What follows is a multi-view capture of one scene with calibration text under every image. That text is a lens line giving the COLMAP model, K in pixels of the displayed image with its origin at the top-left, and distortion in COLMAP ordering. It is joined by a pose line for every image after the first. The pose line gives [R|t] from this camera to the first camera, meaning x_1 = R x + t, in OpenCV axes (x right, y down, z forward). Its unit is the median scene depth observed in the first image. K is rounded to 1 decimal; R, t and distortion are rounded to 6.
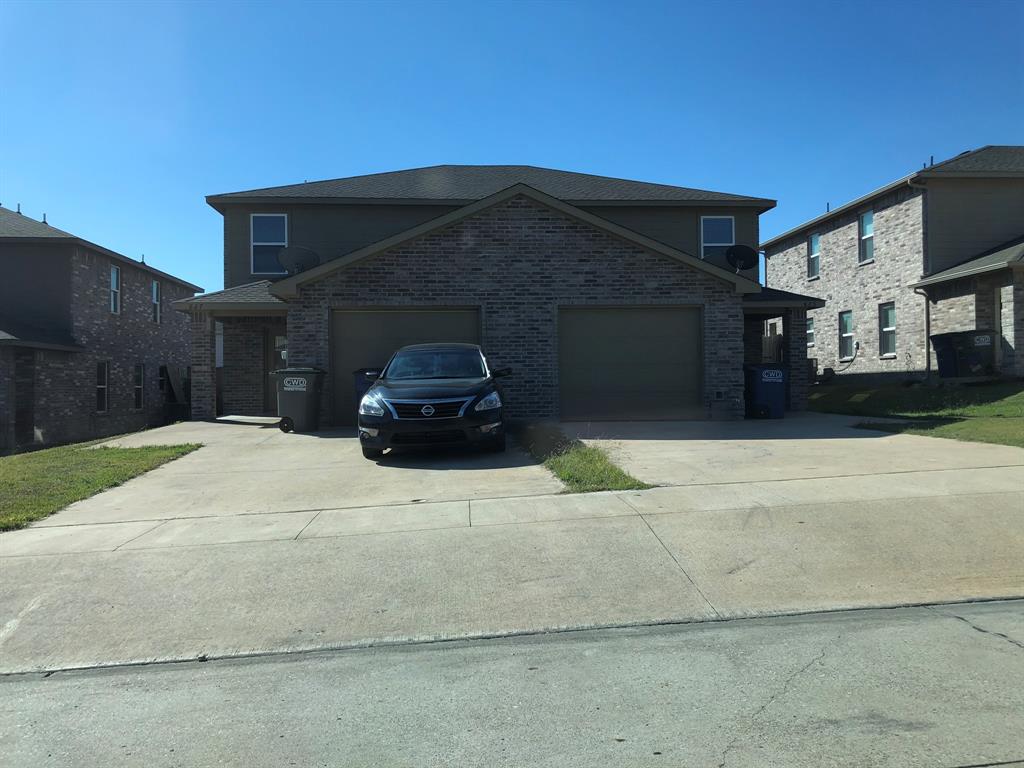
lens RADIAL K [[848.7, 0, 512.4], [0, 848.7, 381.1], [0, 0, 1]] dist [0.040737, -0.049008]
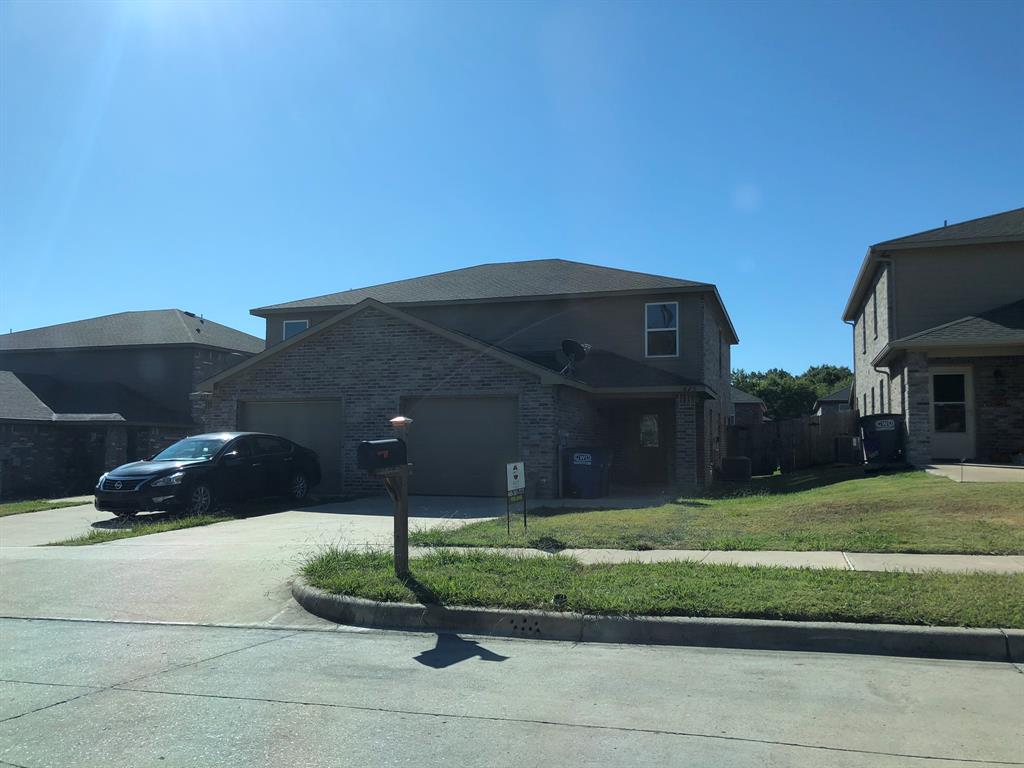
lens RADIAL K [[848.7, 0, 509.7], [0, 848.7, 385.0], [0, 0, 1]] dist [0.040737, -0.049008]
pose [[0.919736, -0.013003, -0.392322, 0.656164], [-0.014206, 0.997694, -0.066371, -0.027753], [0.392280, 0.066617, 0.917430, -0.036110]]
